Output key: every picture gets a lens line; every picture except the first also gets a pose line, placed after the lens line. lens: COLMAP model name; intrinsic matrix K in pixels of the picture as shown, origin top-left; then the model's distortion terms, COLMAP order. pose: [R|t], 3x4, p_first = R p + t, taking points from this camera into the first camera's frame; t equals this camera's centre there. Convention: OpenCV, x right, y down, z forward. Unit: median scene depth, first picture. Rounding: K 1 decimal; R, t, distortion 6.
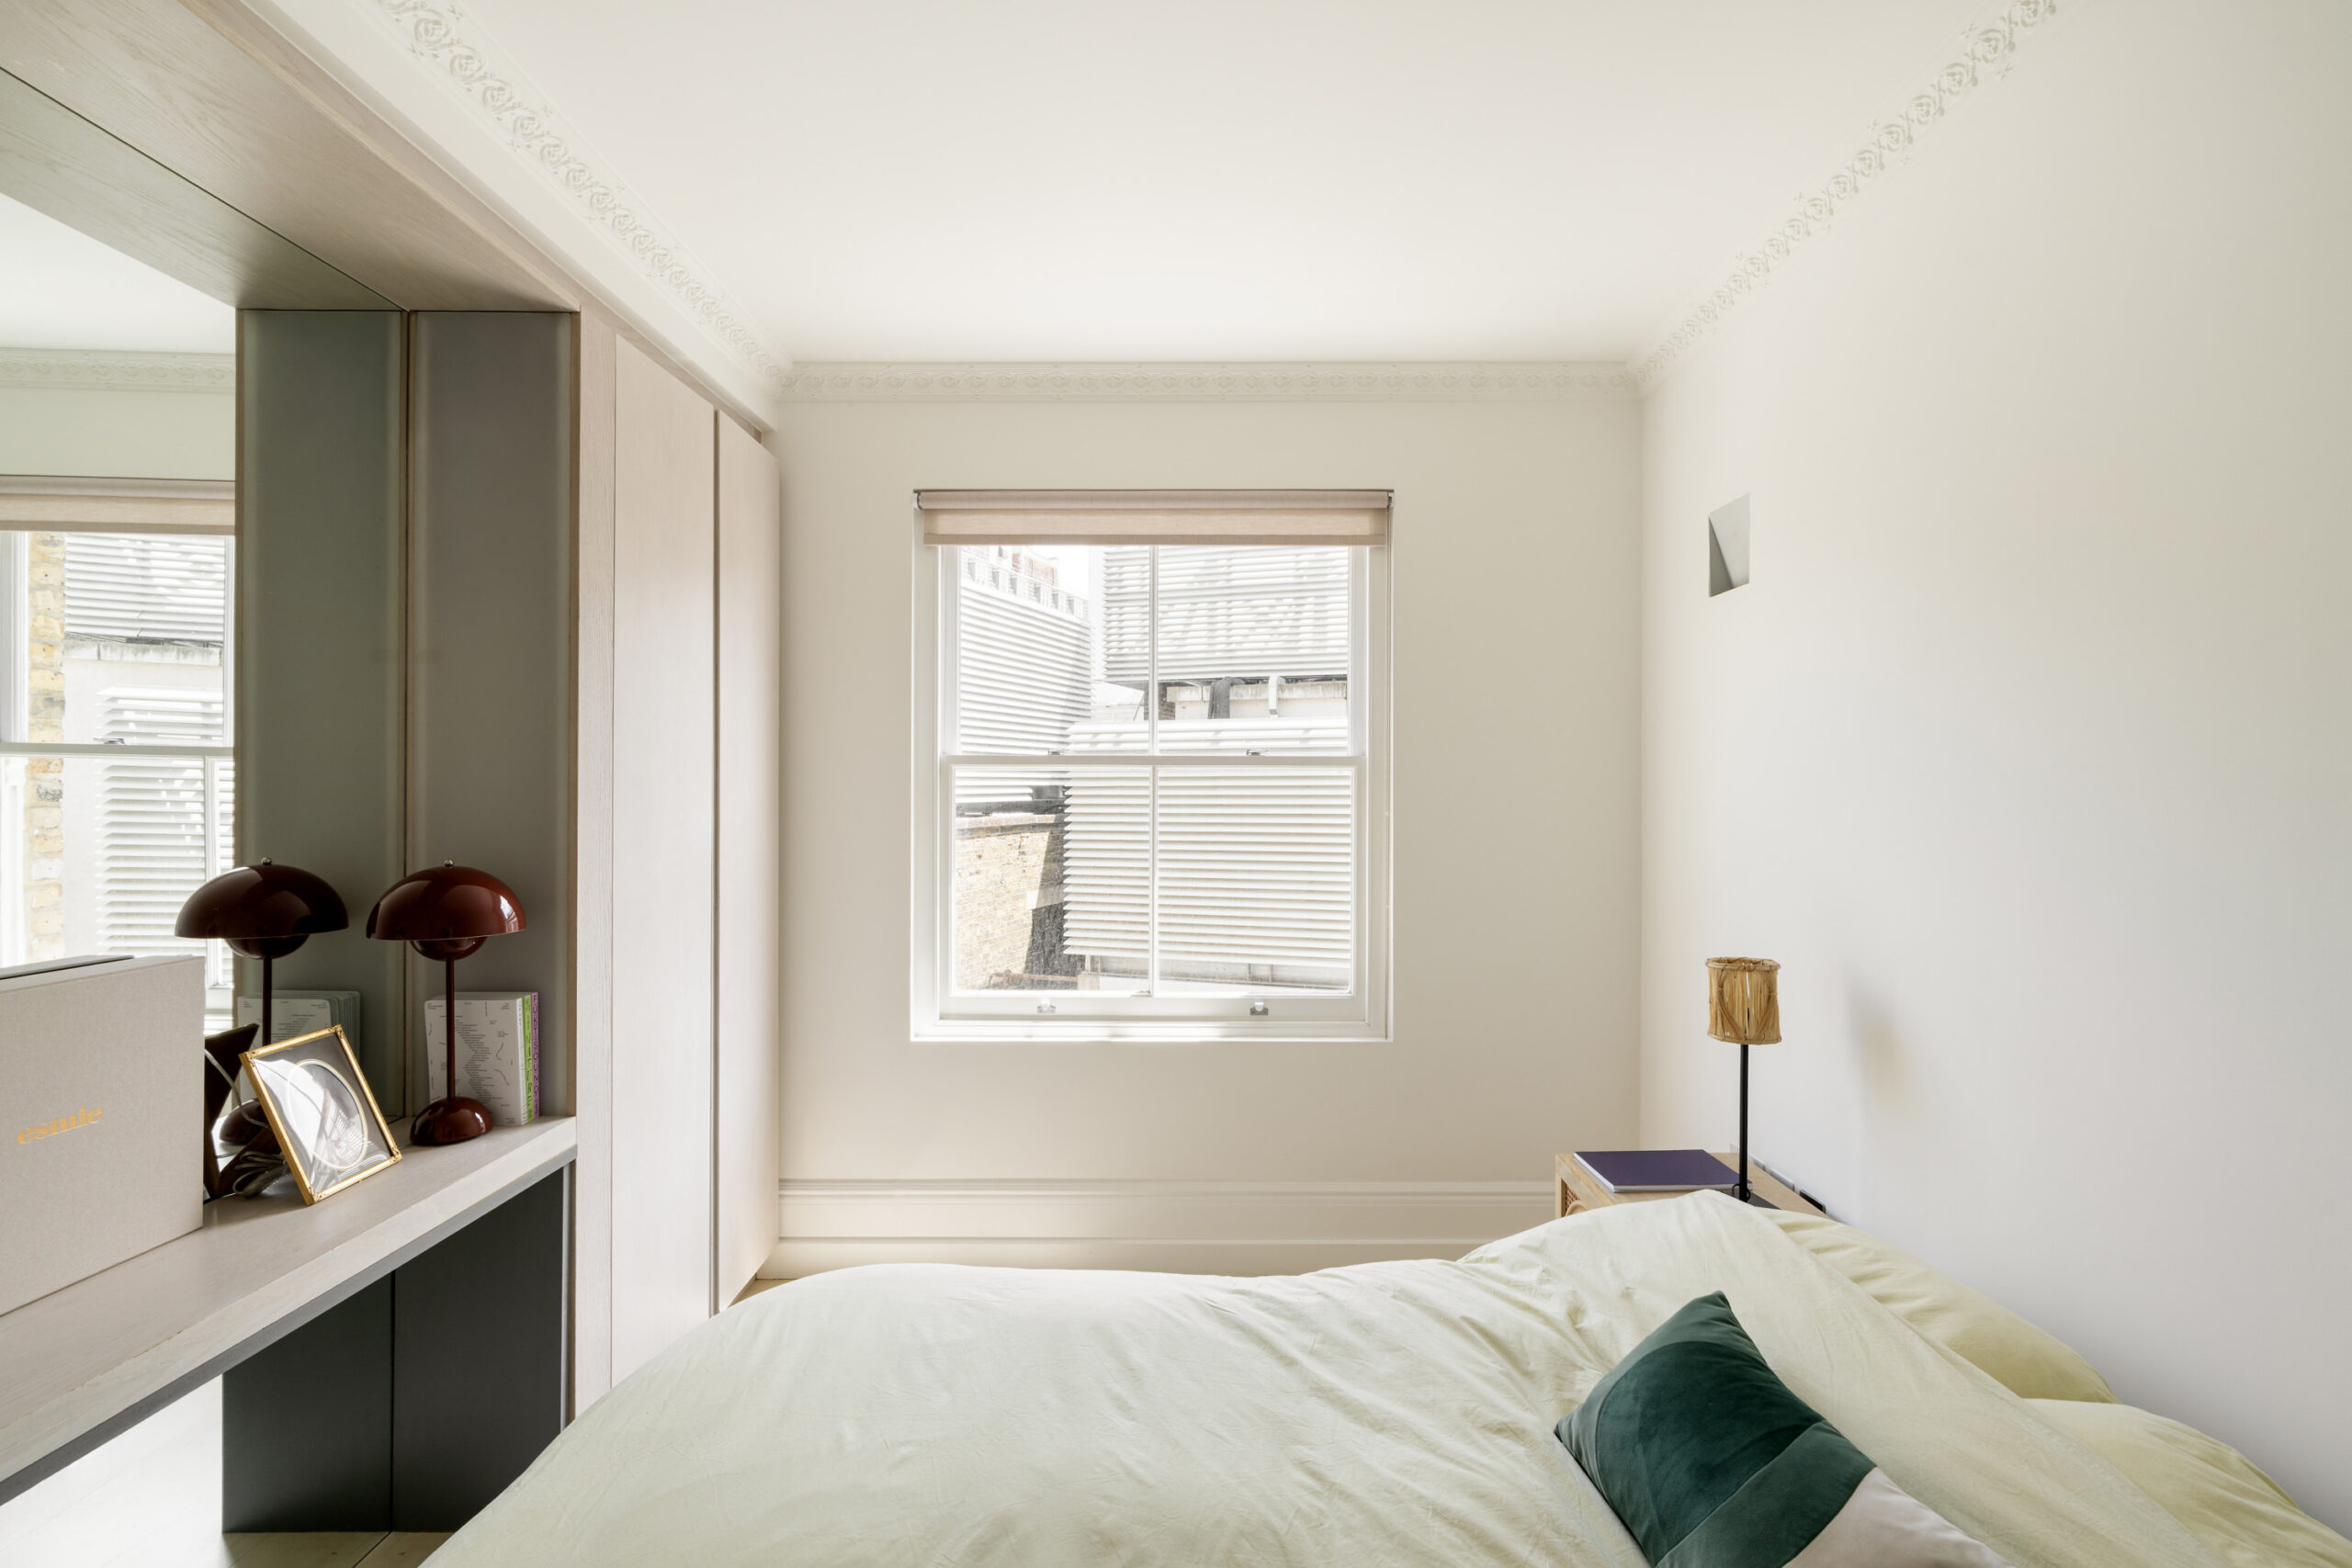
lens RADIAL K [[1060.0, 0, 1197.1], [0, 1060.0, 784.0], [0, 0, 1]] dist [-0.002257, -0.000798]
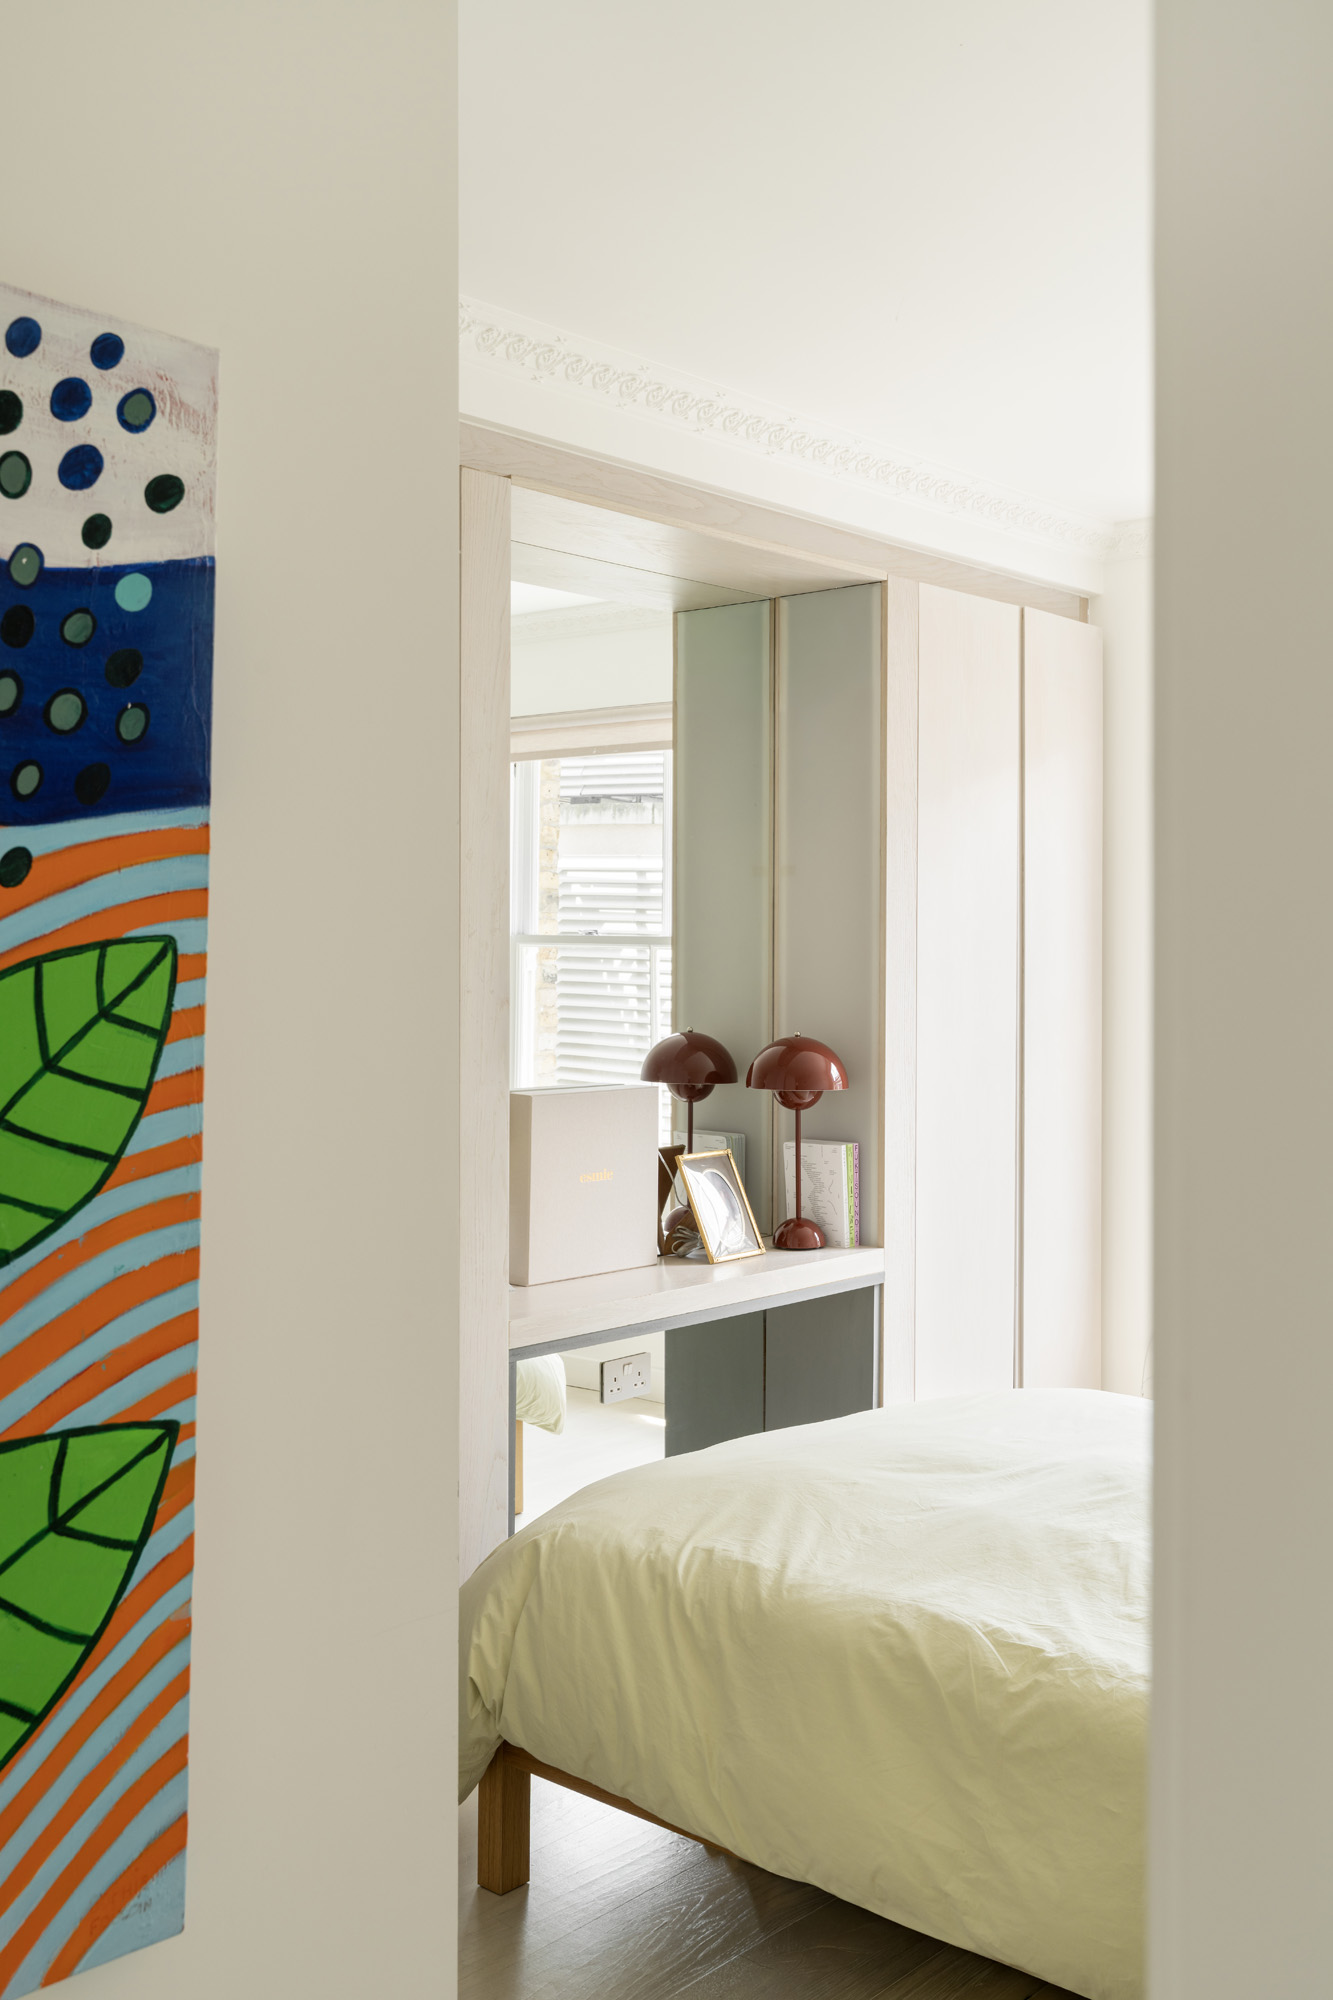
lens RADIAL K [[1971.3, 0, 666.6], [0, 1971.3, 996.1], [0, 0, 1]] dist [0.000039, 0.000000]
pose [[0.740948, 0.011392, -0.671466, 0.752044], [-0.001892, 0.999888, 0.014877, -0.005894], [0.671560, -0.009752, 0.740886, -0.845015]]
